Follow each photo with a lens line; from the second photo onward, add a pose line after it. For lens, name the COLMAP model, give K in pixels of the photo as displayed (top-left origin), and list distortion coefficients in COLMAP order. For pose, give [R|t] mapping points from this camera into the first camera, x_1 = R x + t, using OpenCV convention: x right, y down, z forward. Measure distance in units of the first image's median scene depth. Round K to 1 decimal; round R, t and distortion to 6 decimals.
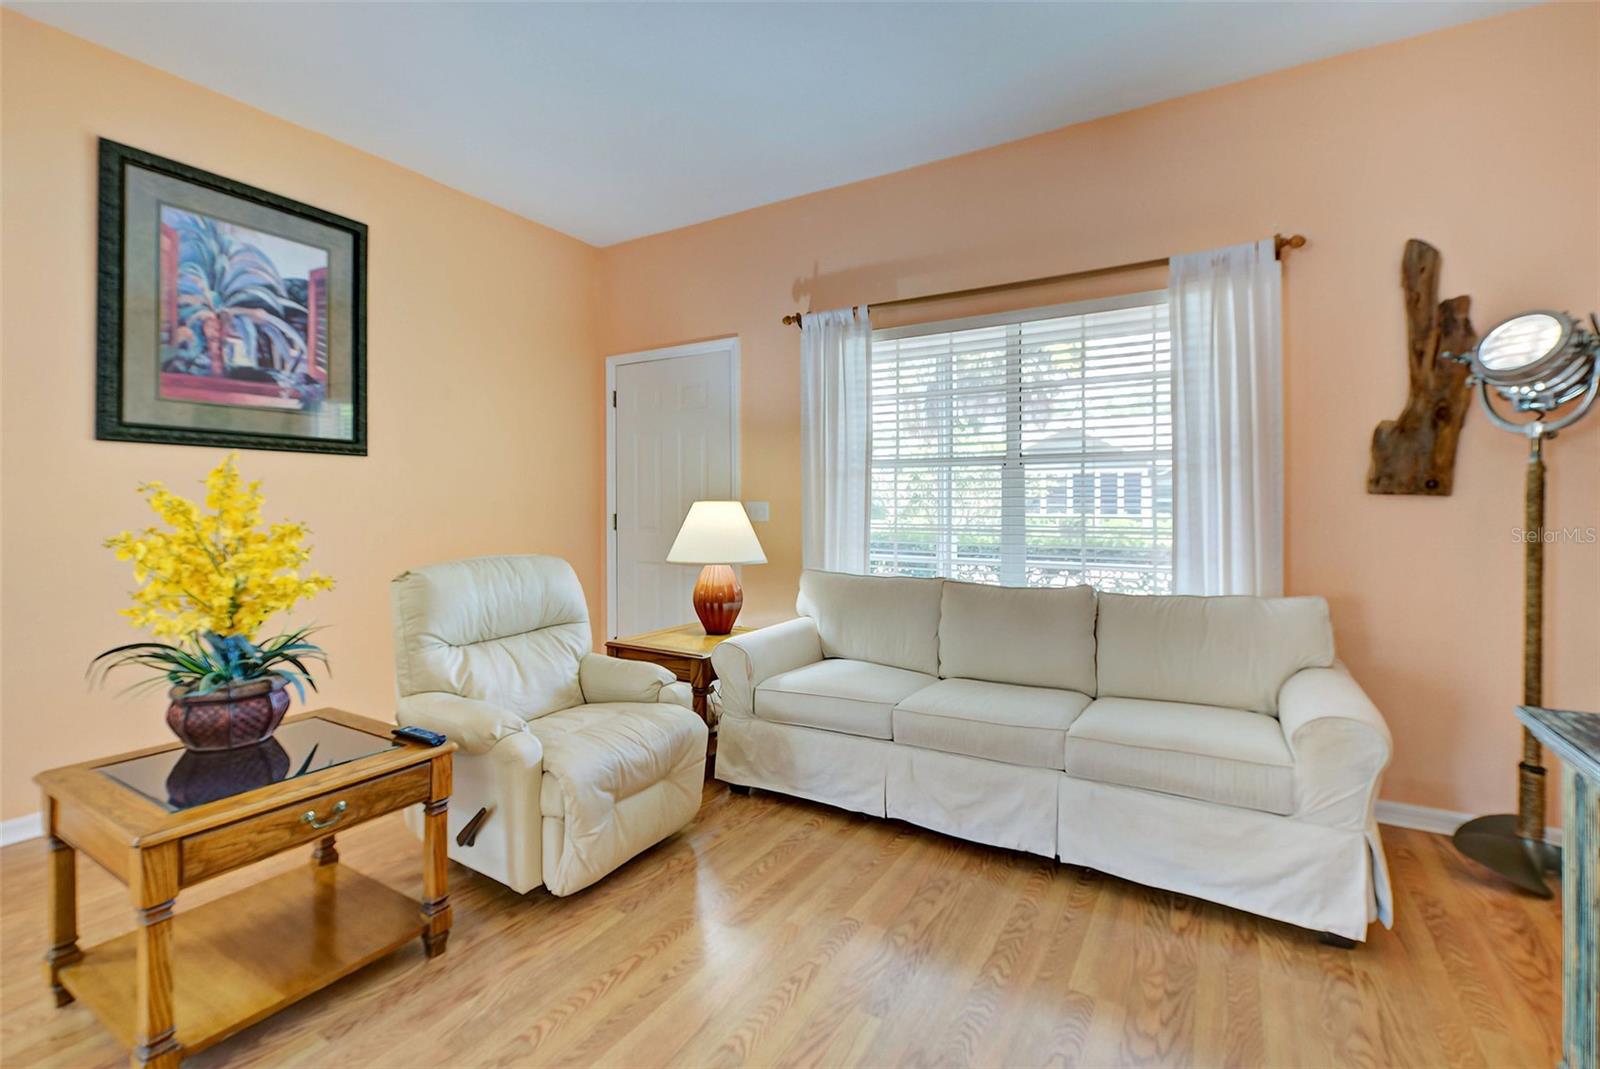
lens RADIAL K [[722.8, 0, 794.6], [0, 722.8, 503.0], [0, 0, 1]] dist [0.003982, 0.000156]
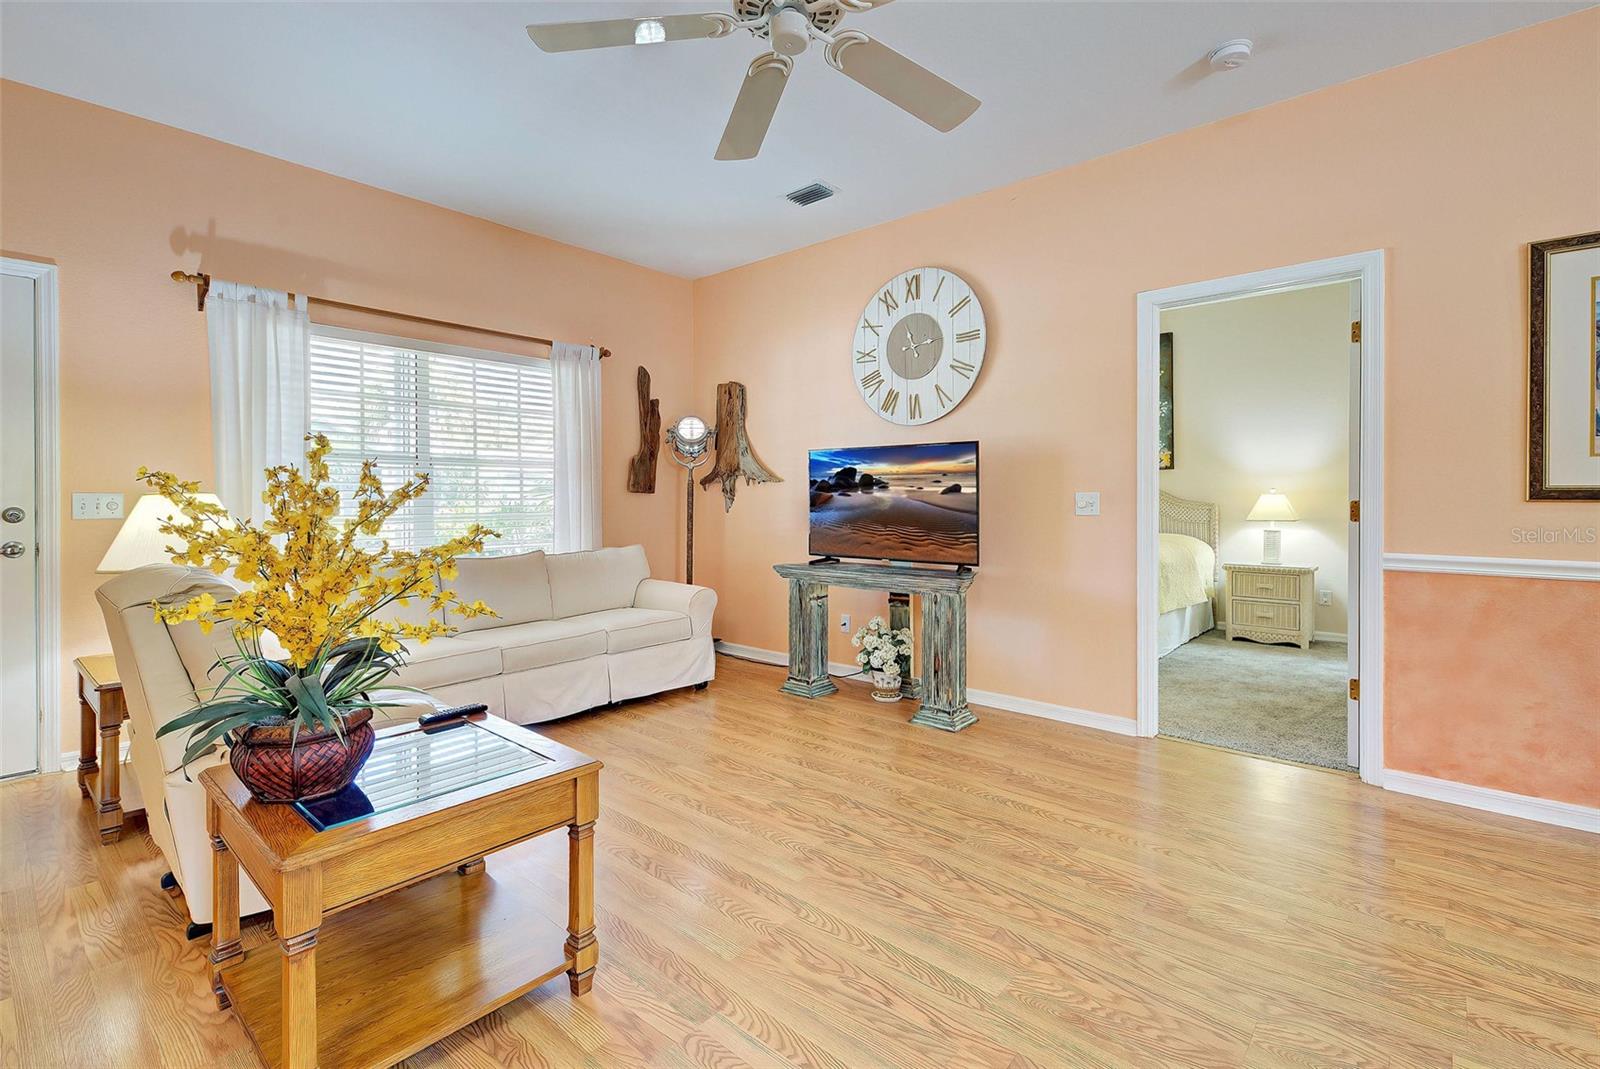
lens RADIAL K [[722.8, 0, 794.6], [0, 722.8, 503.0], [0, 0, 1]] dist [0.003982, 0.000156]
pose [[0.172905, -0.005480, 0.984923, -0.918904], [-0.002908, 0.999977, 0.006075, 0.003075], [-0.984934, -0.003915, 0.172886, 0.198379]]
